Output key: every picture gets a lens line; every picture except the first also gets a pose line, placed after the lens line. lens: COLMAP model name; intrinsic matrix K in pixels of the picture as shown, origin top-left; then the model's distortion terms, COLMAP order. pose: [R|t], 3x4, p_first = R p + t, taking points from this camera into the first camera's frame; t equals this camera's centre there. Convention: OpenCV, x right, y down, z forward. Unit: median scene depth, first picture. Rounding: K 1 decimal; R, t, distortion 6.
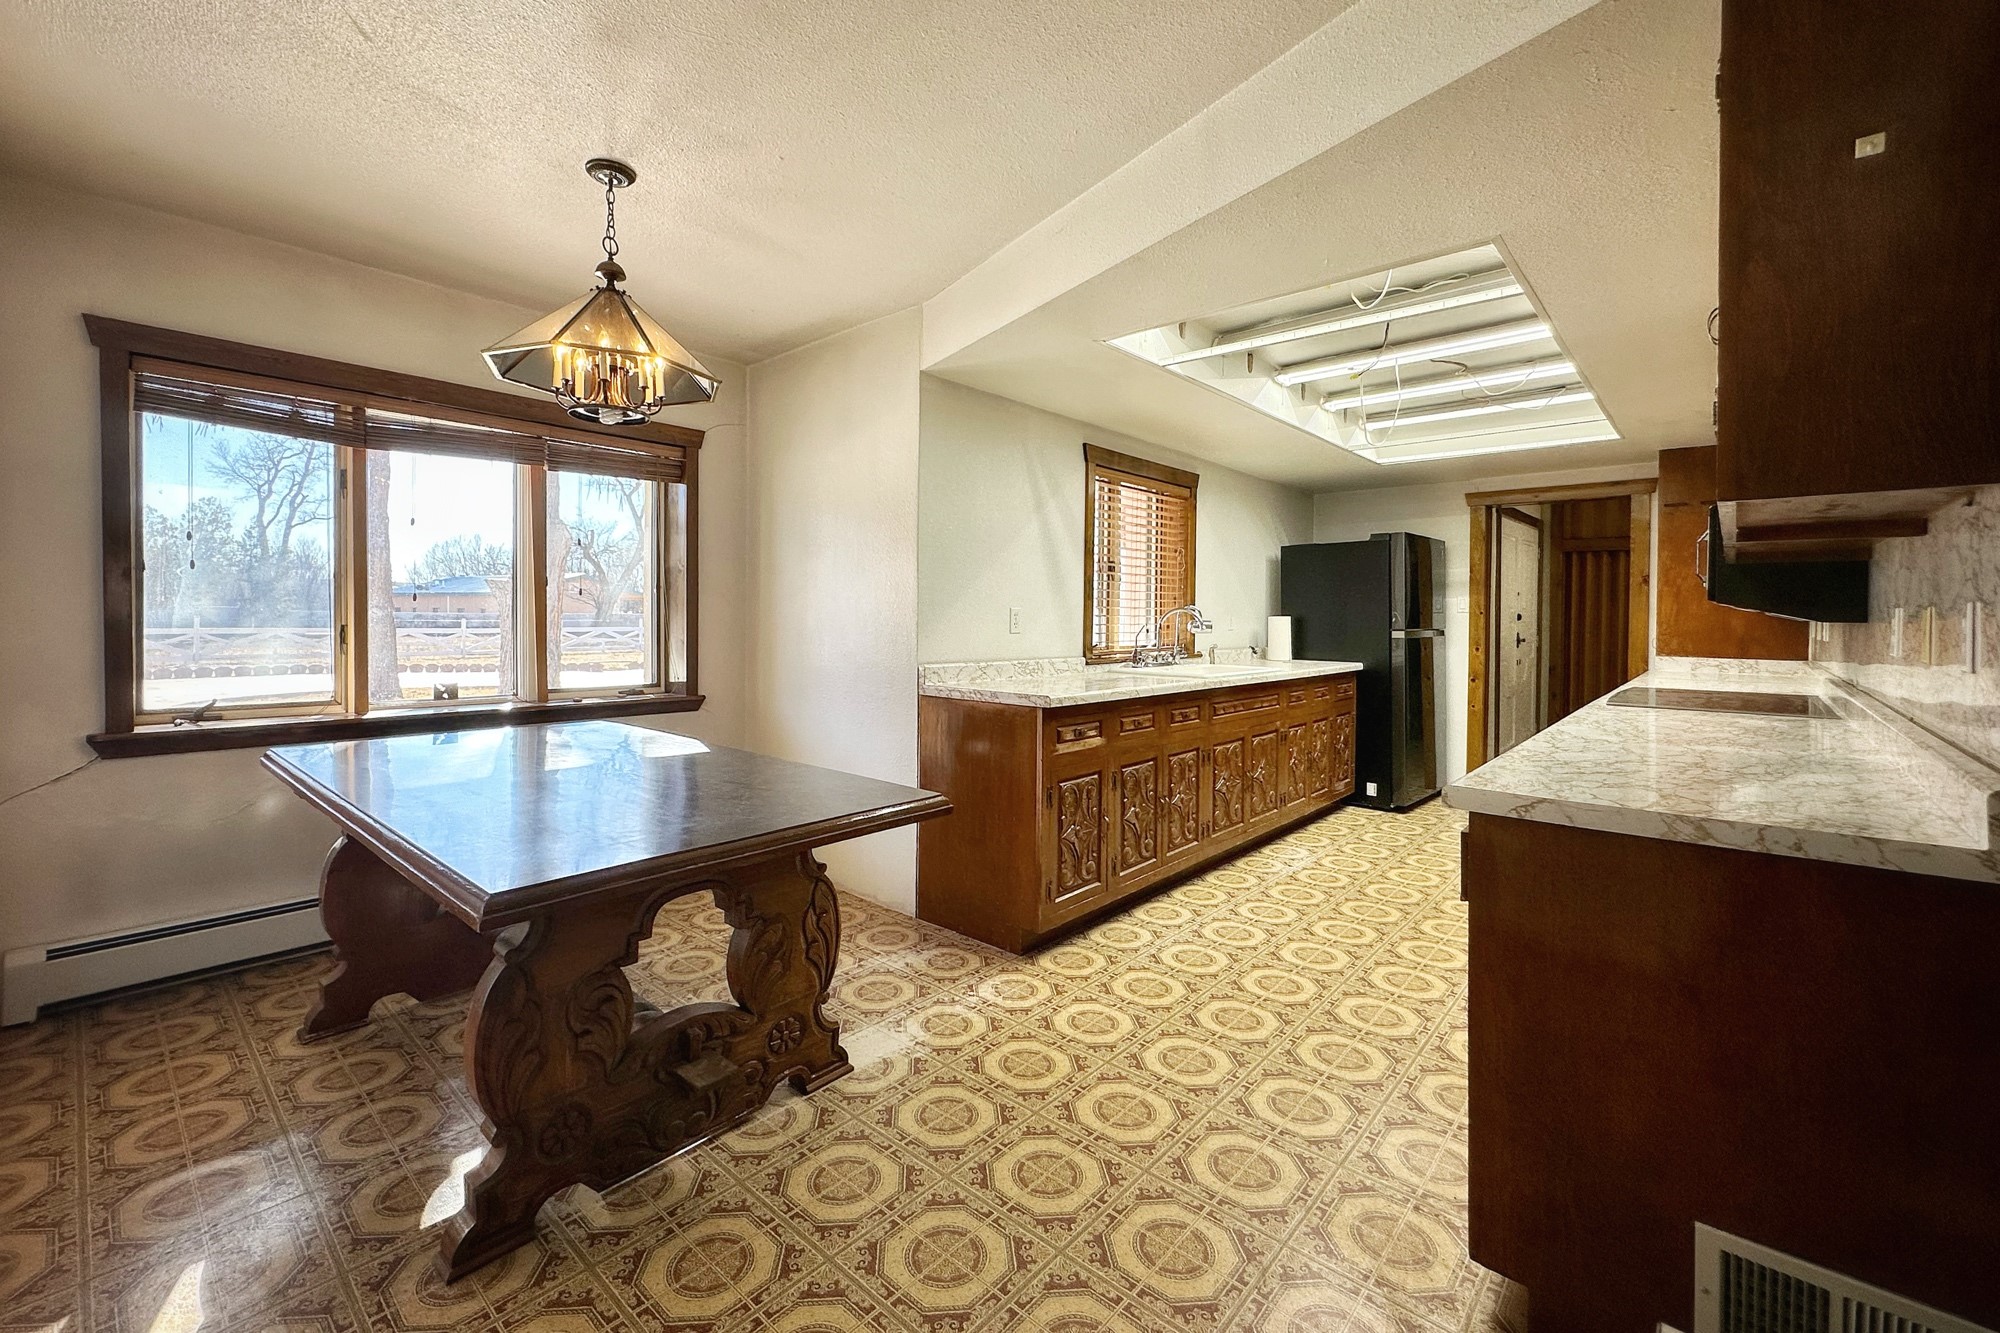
lens RADIAL K [[811.0, 0, 994.6], [0, 811.0, 623.0], [0, 0, 1]] dist [-0.001682, -0.000129]
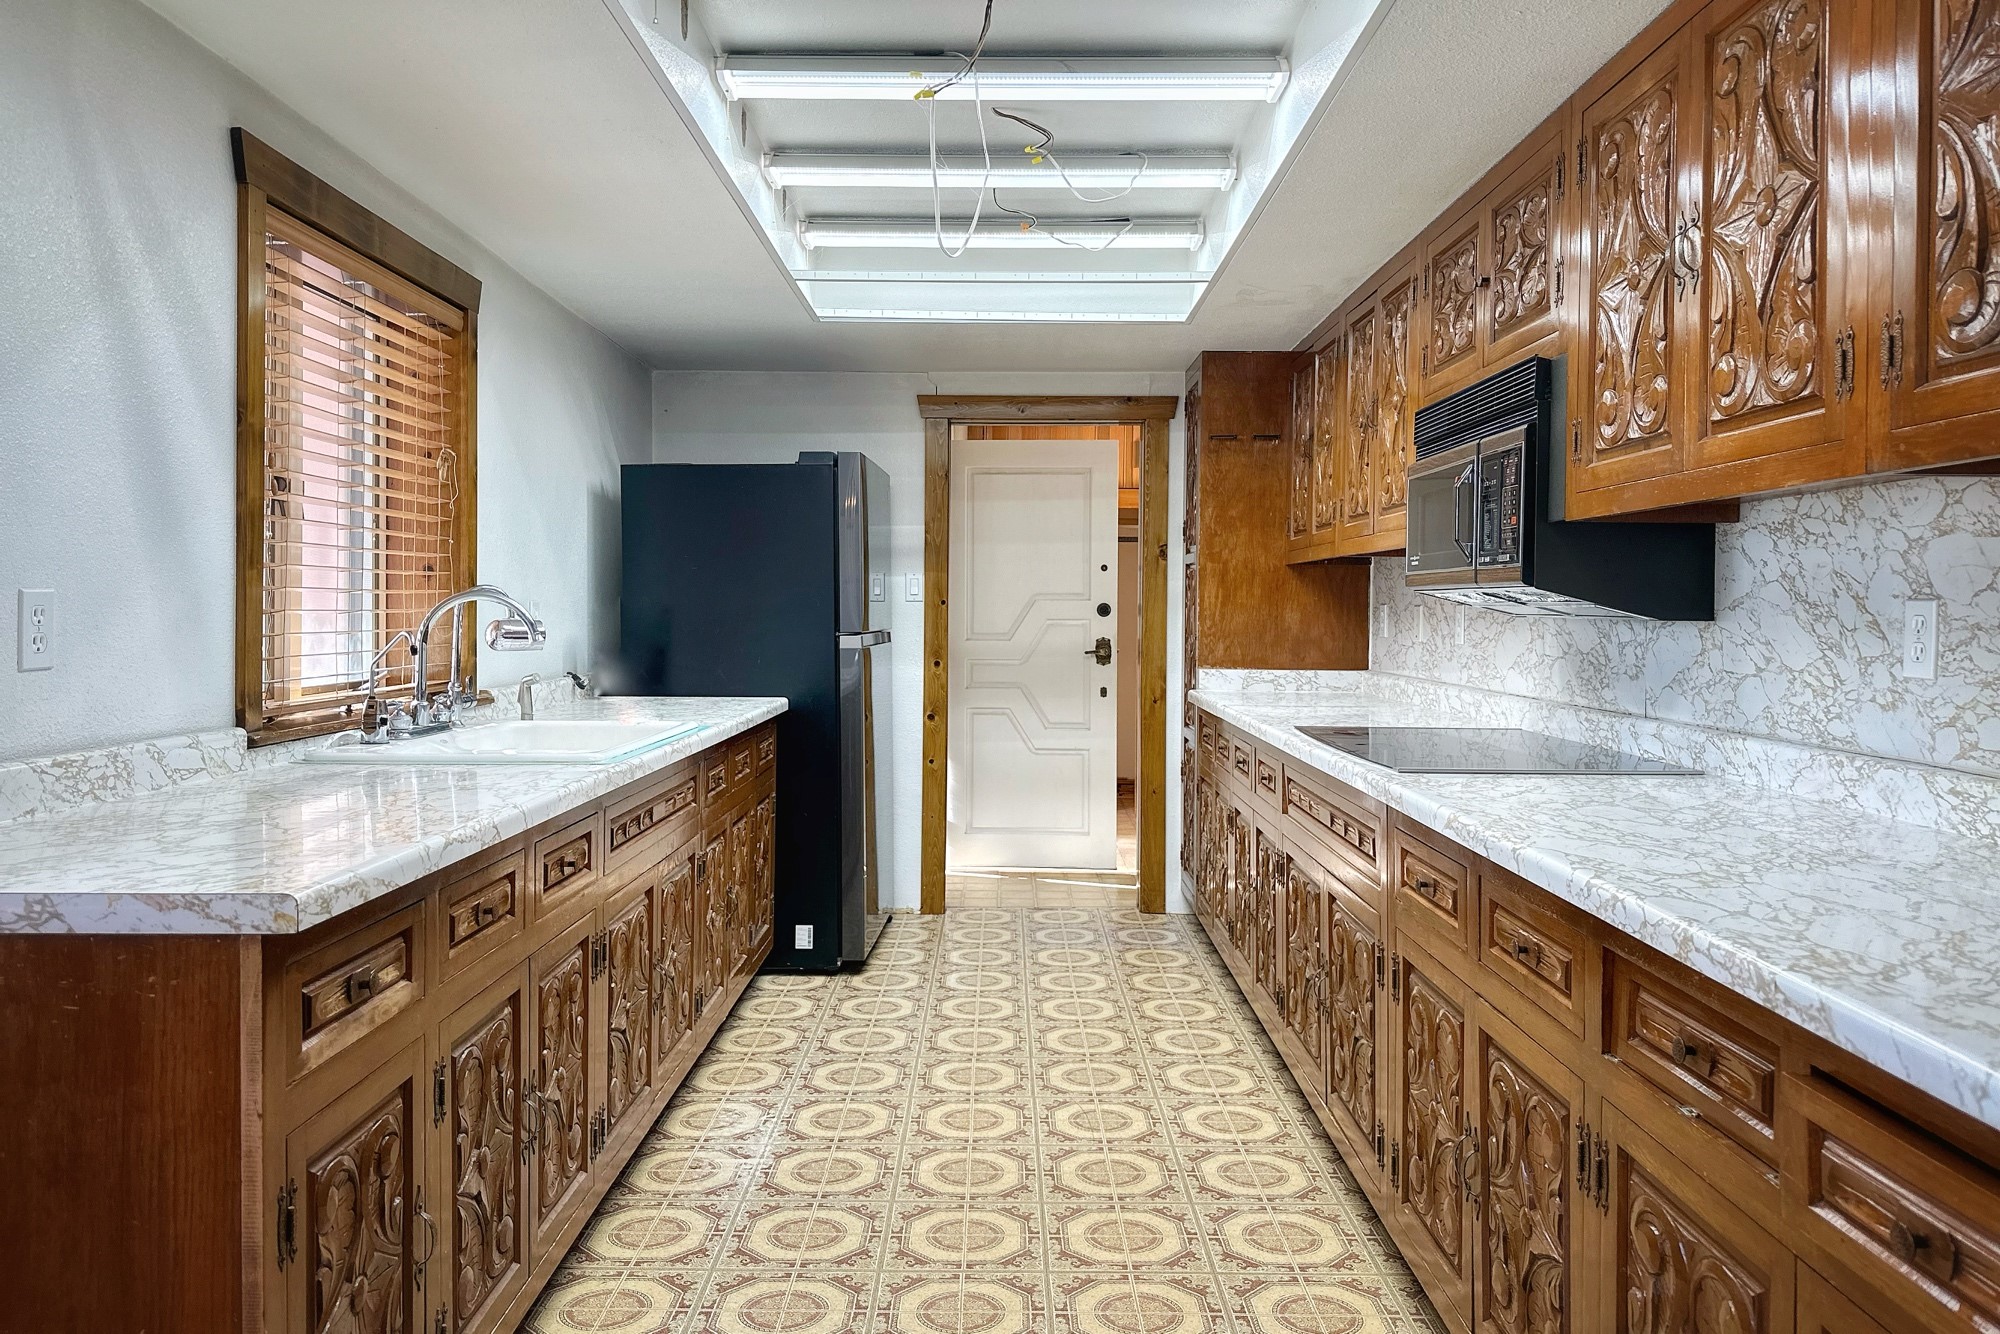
lens RADIAL K [[1394.3, 0, 996.6], [0, 1394.3, 632.9], [0, 0, 1]] dist [0.107792, -0.131462]
pose [[0.748732, -0.013742, 0.662730, -0.047841], [0.005314, 0.999877, 0.014730, -0.005622], [-0.662851, -0.007507, 0.748714, 0.270142]]
